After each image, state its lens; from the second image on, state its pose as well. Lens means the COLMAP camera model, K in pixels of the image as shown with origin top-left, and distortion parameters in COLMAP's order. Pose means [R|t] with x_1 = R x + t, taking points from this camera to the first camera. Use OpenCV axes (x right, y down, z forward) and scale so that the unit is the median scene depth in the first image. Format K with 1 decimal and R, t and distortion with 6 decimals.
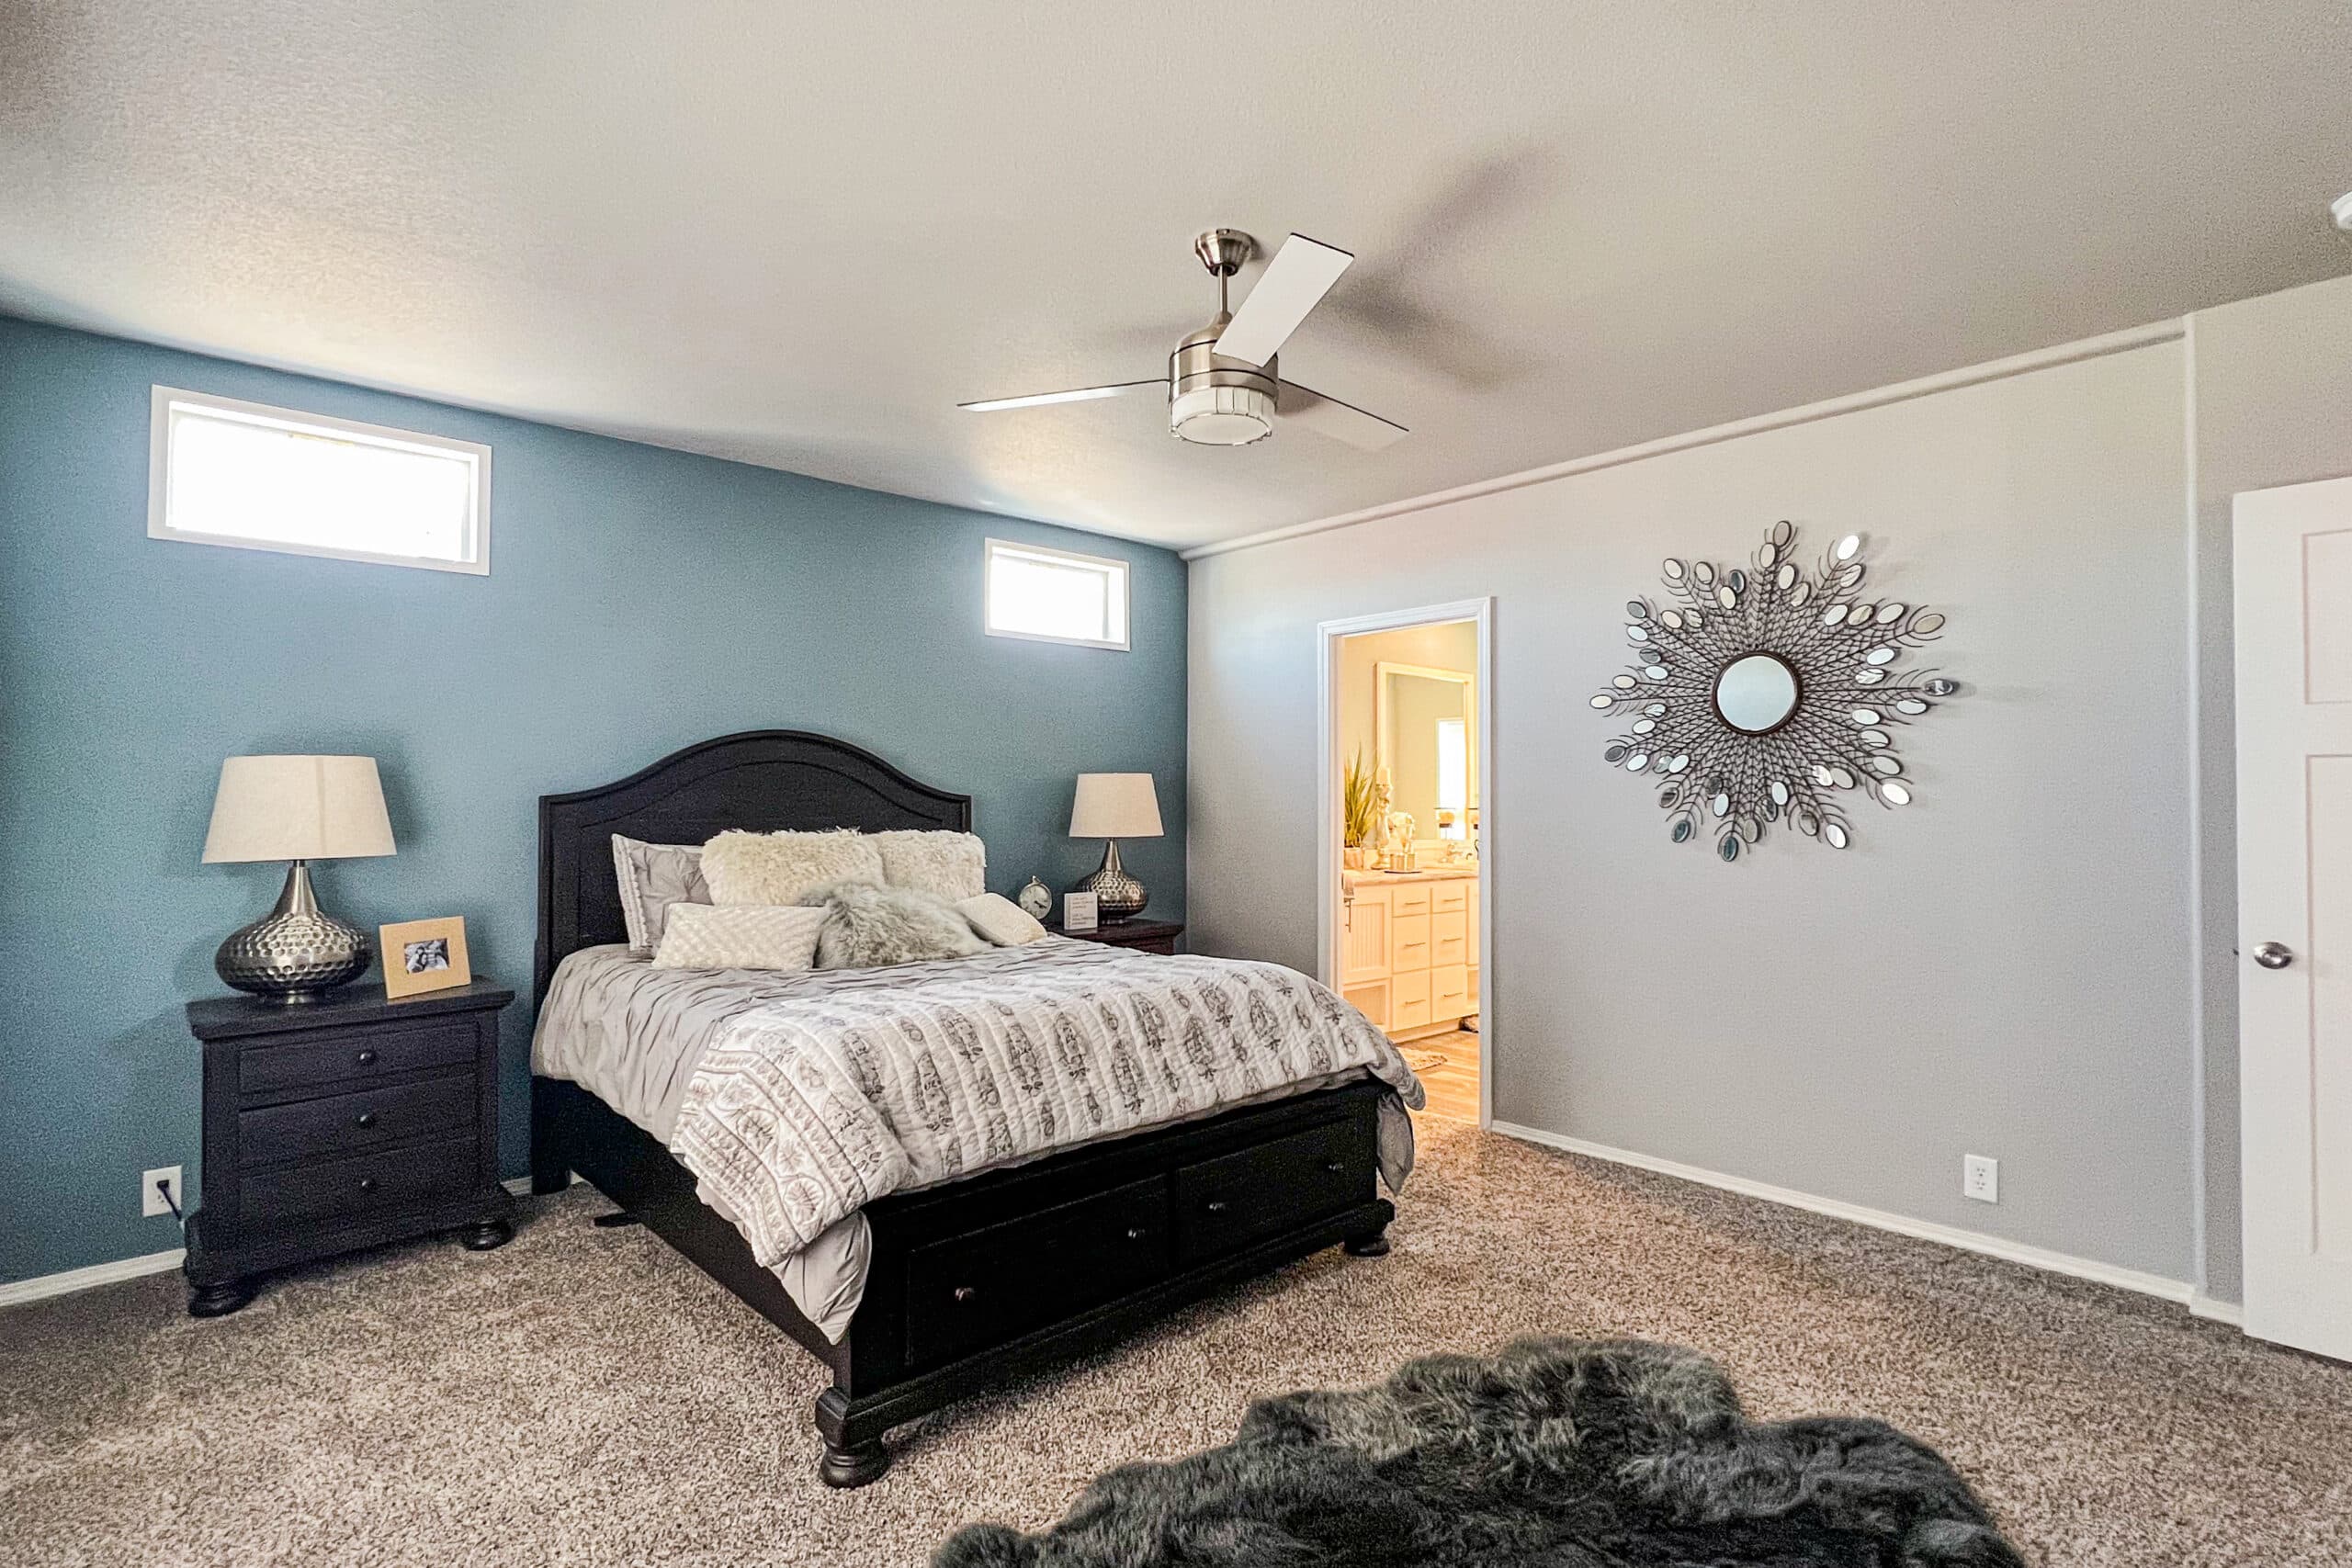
lens RADIAL K [[1093.6, 0, 1176.0], [0, 1093.6, 784.0], [0, 0, 1]] dist [-0.000914, -0.000182]
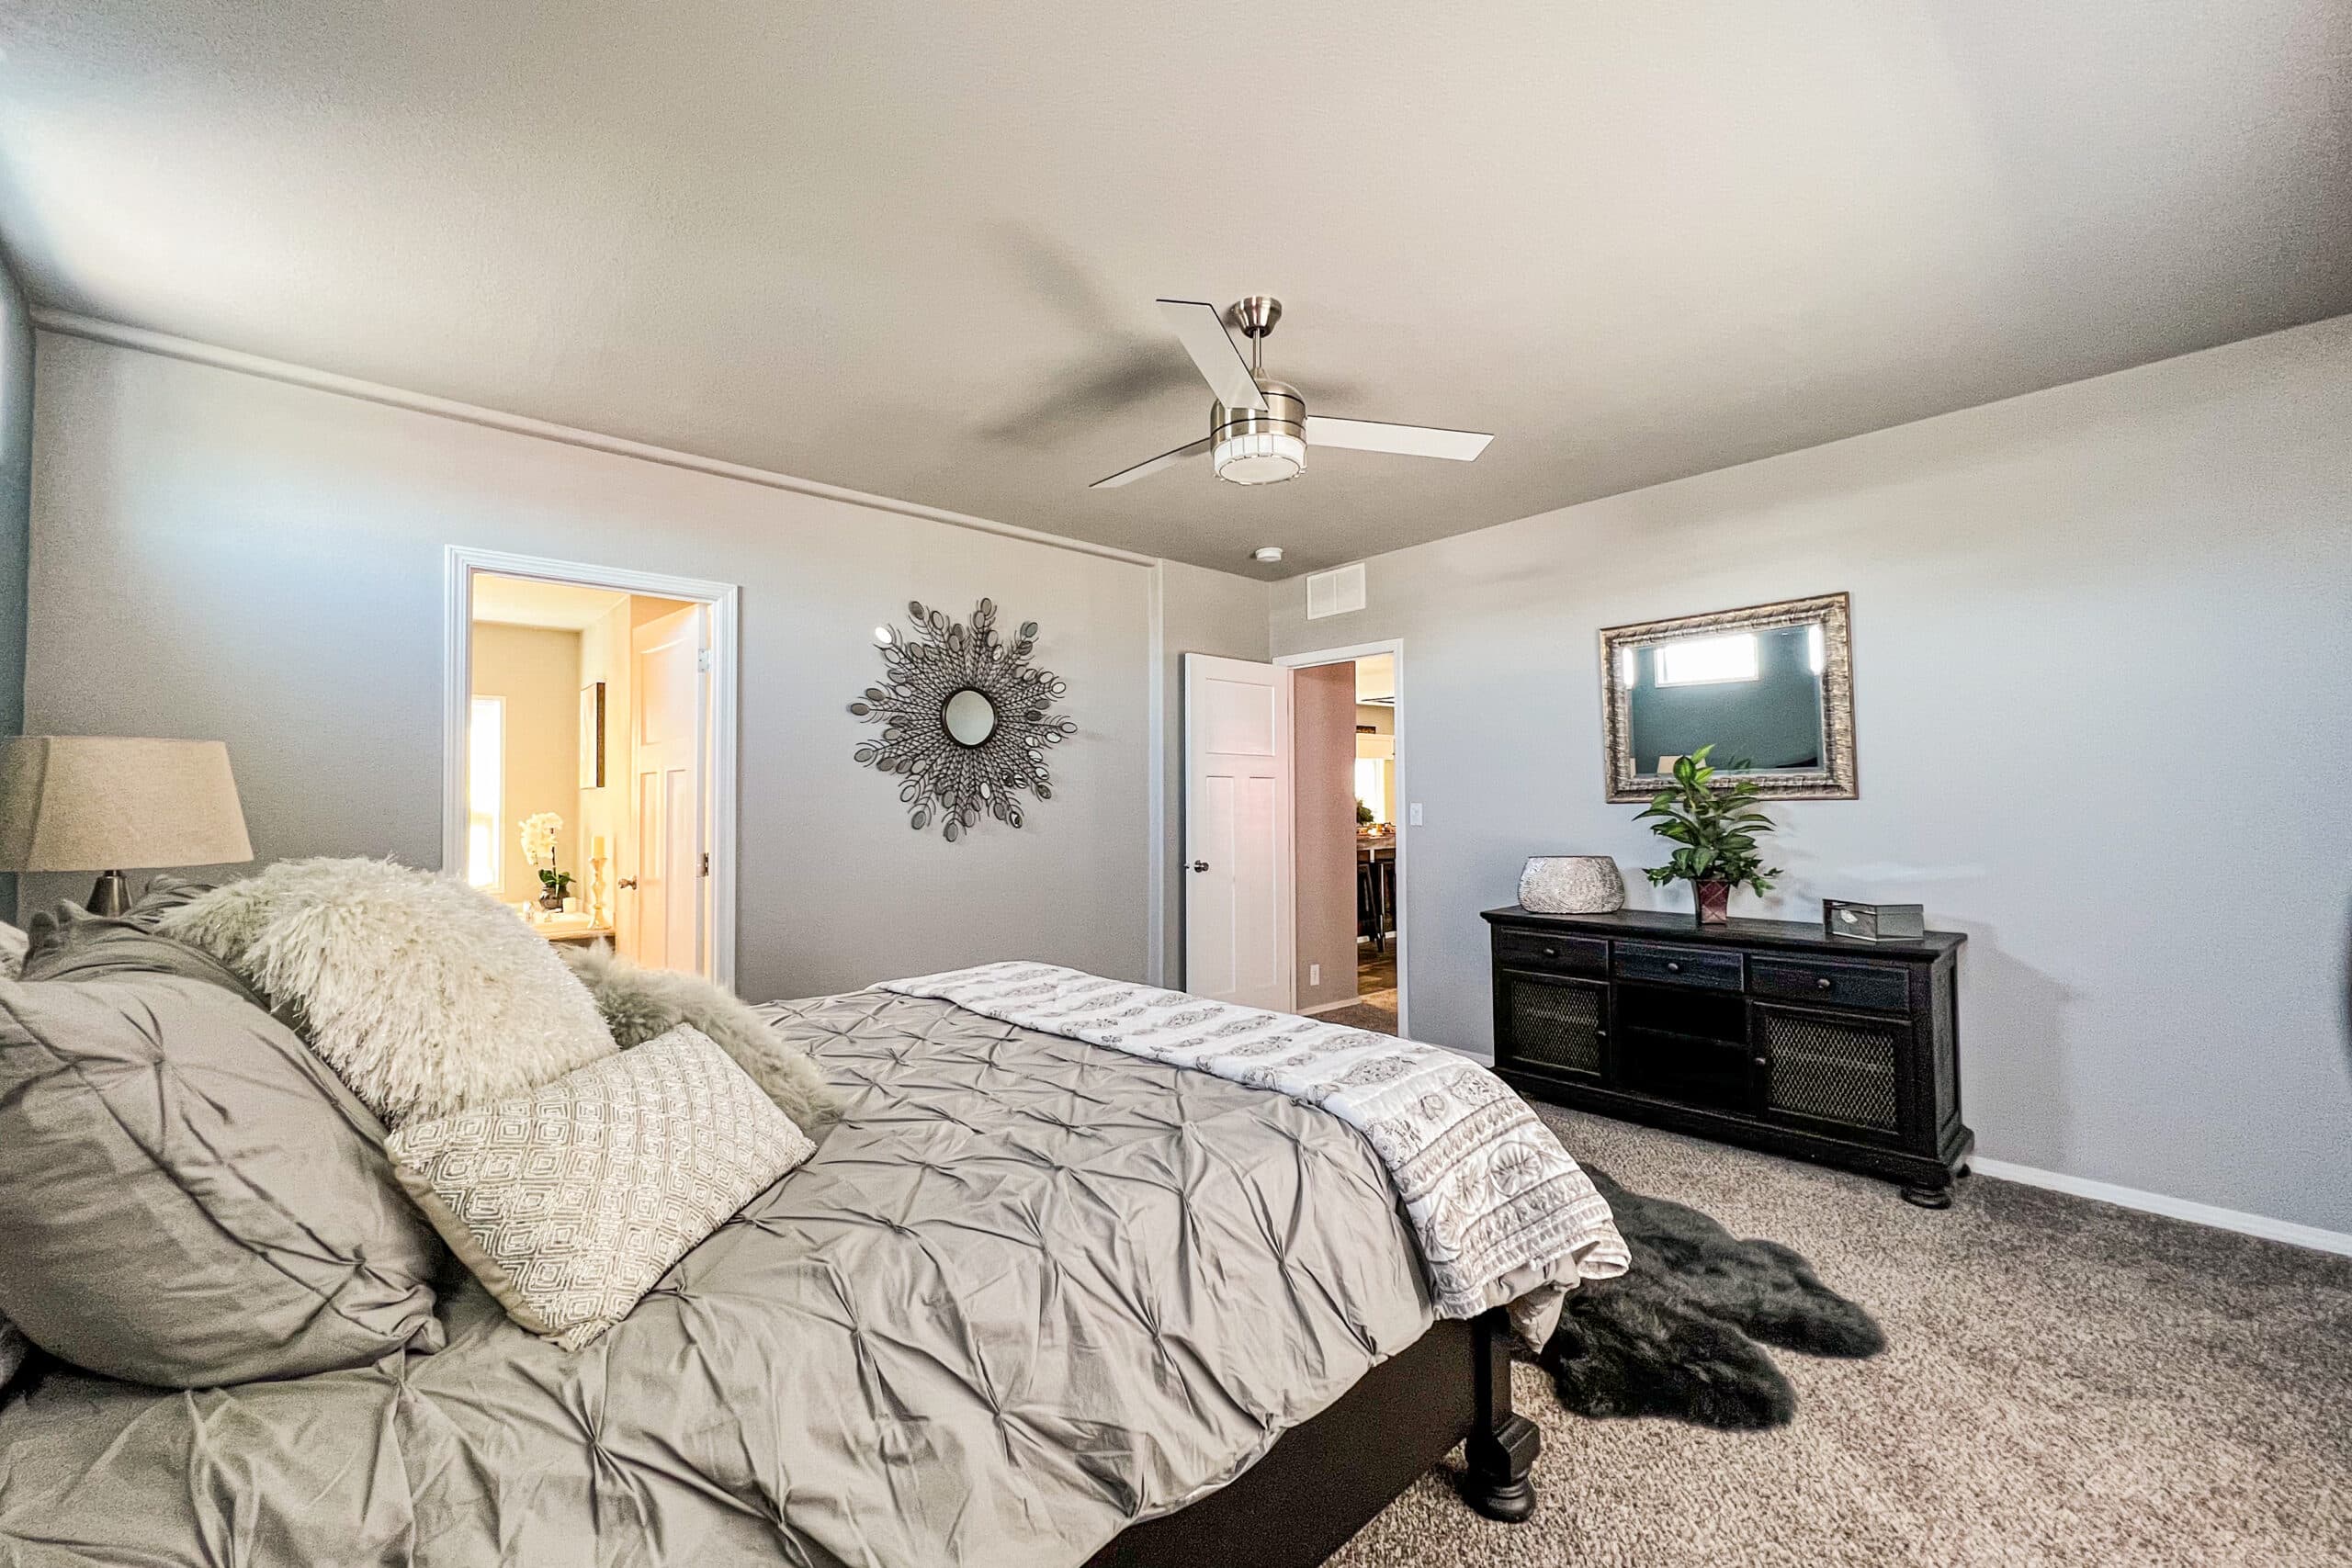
lens RADIAL K [[980.2, 0, 1176.0], [0, 980.2, 784.0], [0, 0, 1]] dist [-0.001369, 0.000200]
pose [[0.006754, 0.011648, 0.999909, -0.709043], [-0.014033, 0.999835, -0.011553, 0.010268], [-0.999879, -0.013954, 0.006916, 0.749780]]
